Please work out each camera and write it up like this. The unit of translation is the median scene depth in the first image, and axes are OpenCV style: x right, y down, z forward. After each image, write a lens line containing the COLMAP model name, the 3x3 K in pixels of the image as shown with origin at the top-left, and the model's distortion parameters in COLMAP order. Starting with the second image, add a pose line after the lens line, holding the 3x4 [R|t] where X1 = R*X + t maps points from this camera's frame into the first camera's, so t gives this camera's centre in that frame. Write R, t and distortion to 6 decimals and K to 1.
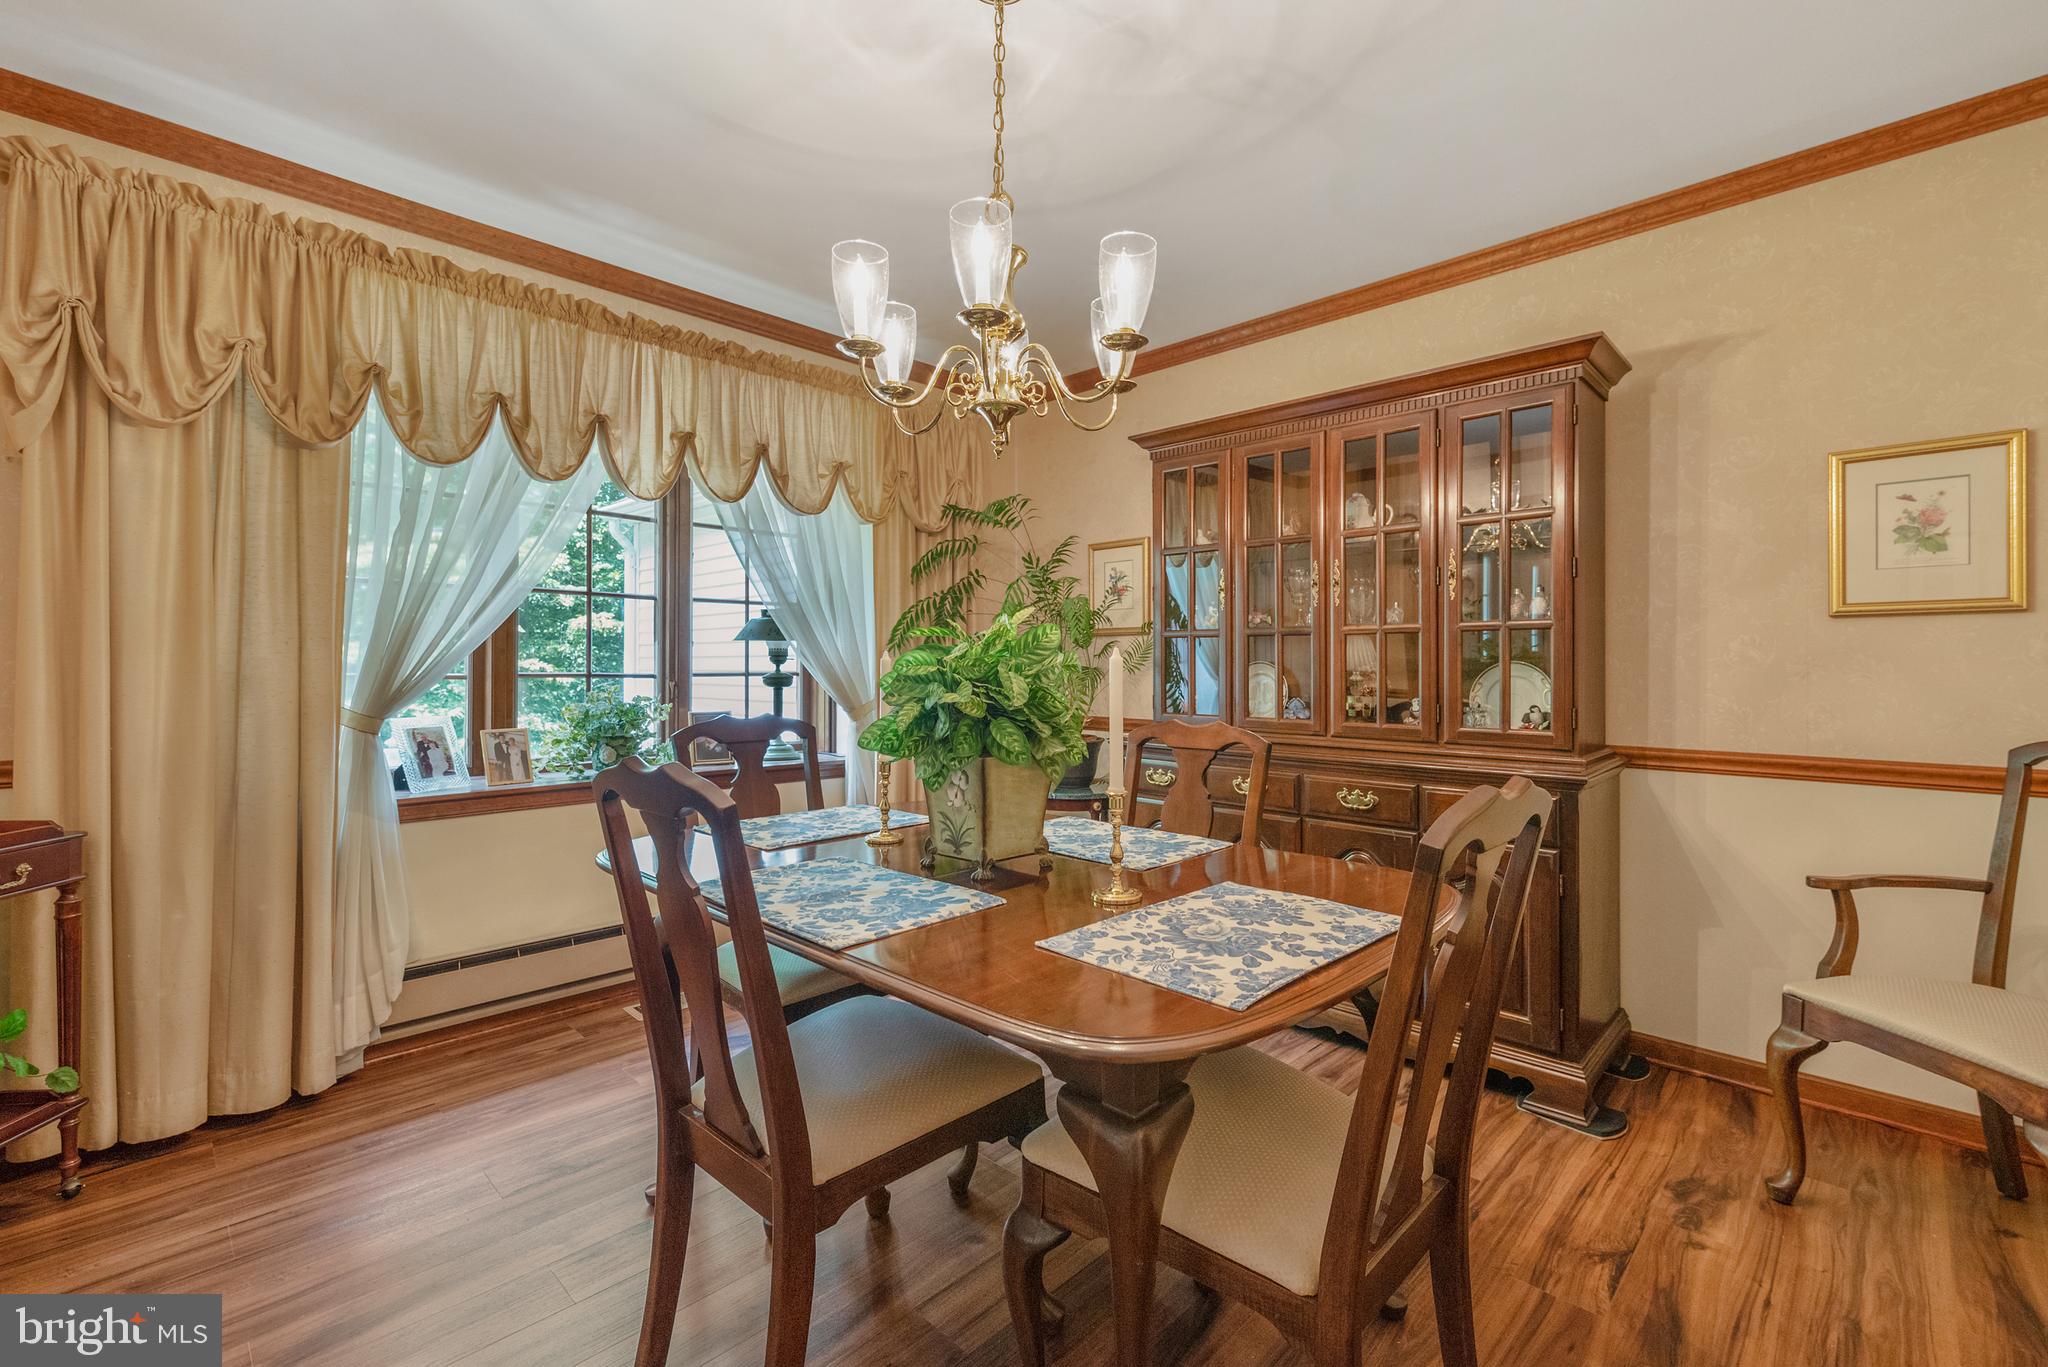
lens RADIAL K [[898.6, 0, 1024.3], [0, 898.6, 668.8], [0, 0, 1]] dist [0.018752, 0.000069]
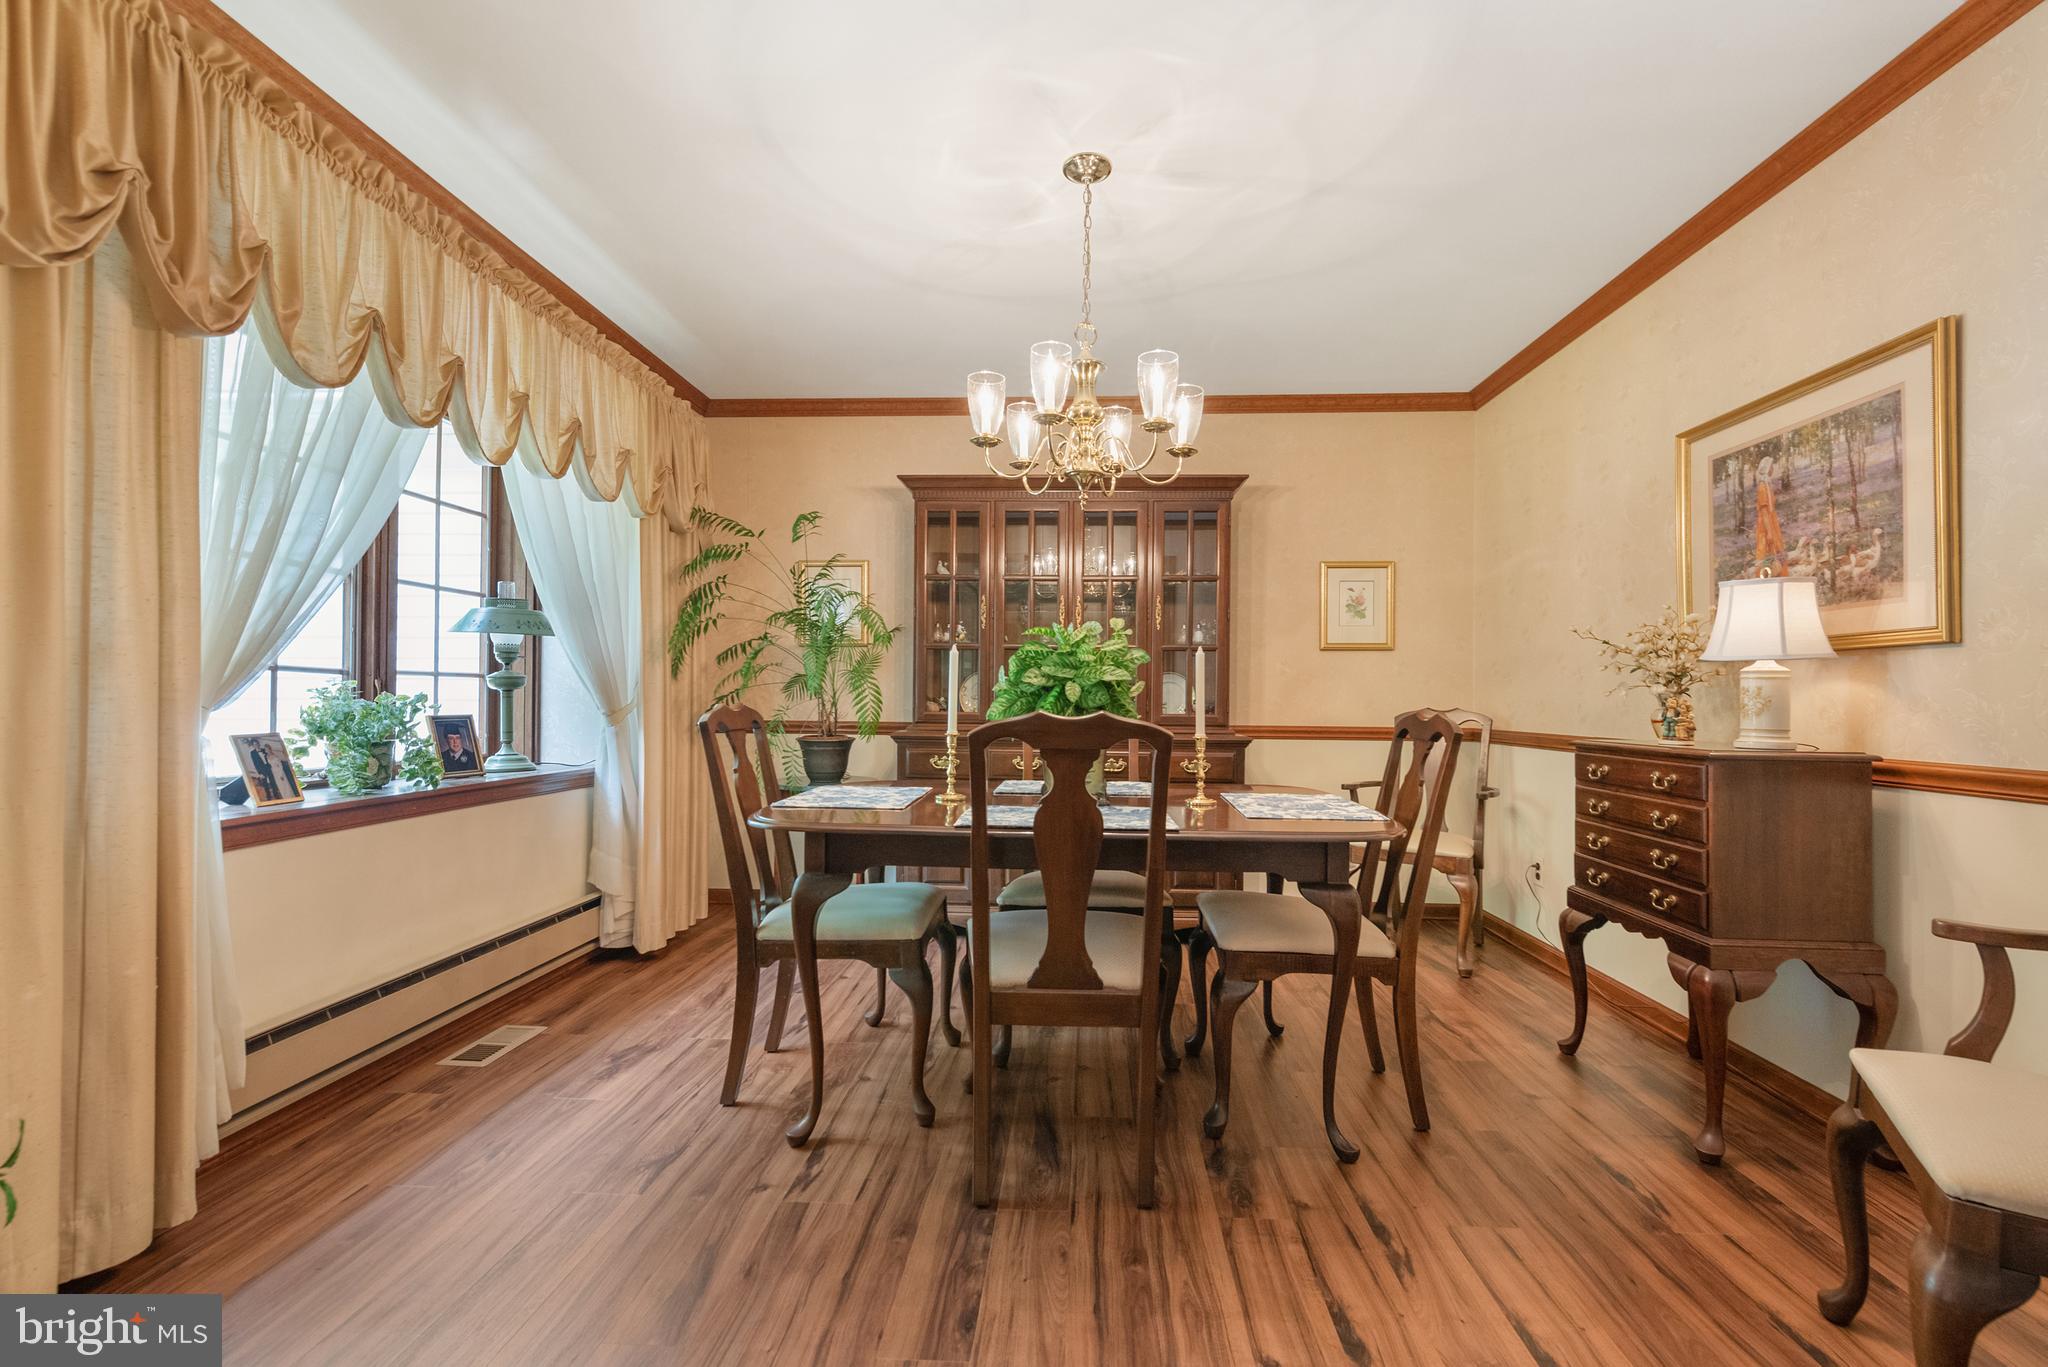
lens RADIAL K [[898.6, 0, 1037.6], [0, 898.6, 695.4], [0, 0, 1]] dist [0.018752, 0.000069]
pose [[0.755231, 0.005760, 0.655434, -0.682096], [-0.004915, 0.999983, -0.003125, 0.039835], [-0.655441, -0.000862, 0.755246, -0.001271]]
